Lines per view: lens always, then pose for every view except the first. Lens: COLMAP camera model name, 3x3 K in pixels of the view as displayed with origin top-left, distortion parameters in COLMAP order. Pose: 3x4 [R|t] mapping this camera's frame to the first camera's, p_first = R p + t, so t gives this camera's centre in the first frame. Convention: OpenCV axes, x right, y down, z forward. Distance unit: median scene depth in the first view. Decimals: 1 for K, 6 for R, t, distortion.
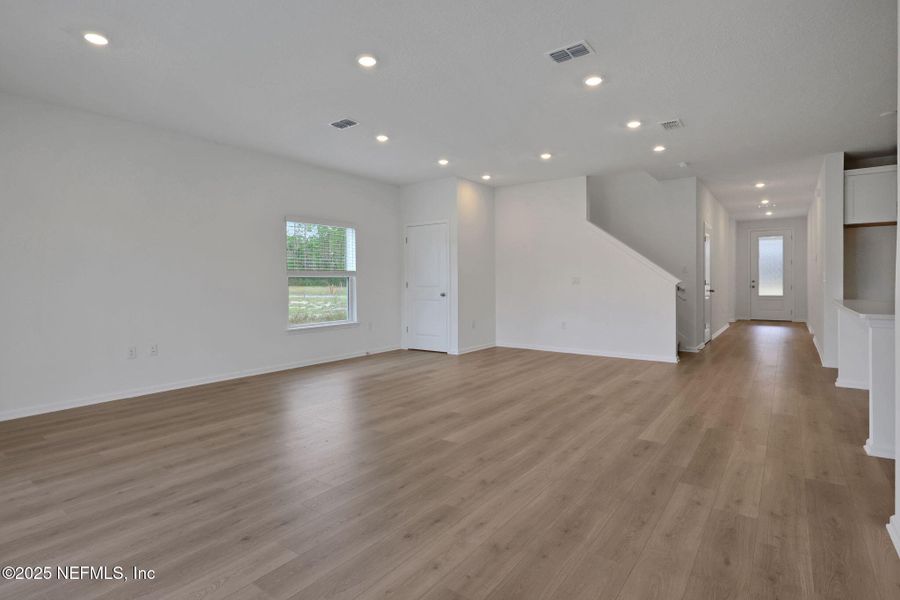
lens RADIAL K [[468.5, 0, 422.4], [0, 468.5, 283.2], [0, 0, 1]] dist [0.003670, 0.000780]
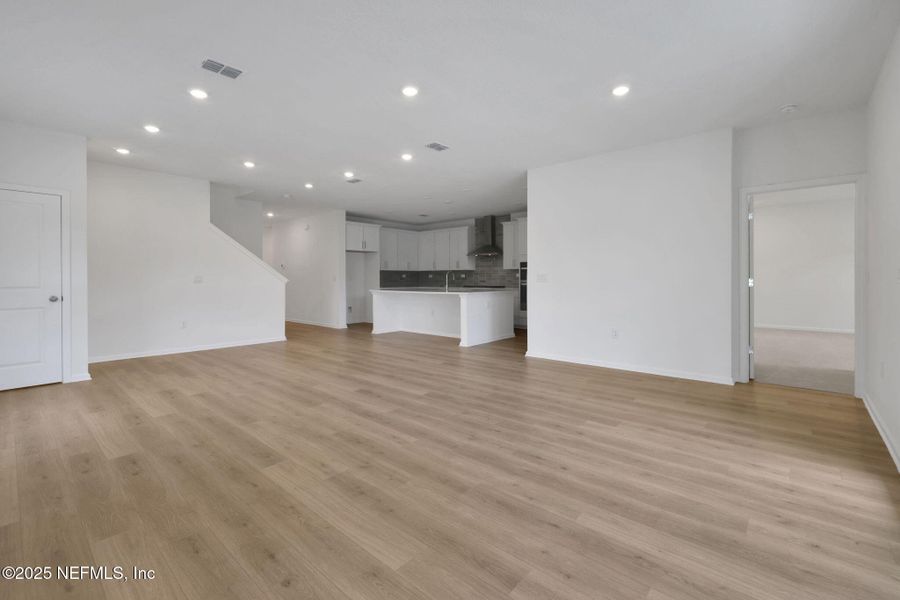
lens RADIAL K [[394.5, 0, 450.9], [0, 394.5, 280.6], [0, 0, 1]] dist [0.000012, -0.000398]
pose [[0.058910, -0.000684, 0.998263, -1.010142], [0.006190, 0.999981, 0.000320, 0.000943], [-0.998244, 0.006160, 0.058913, 0.772999]]
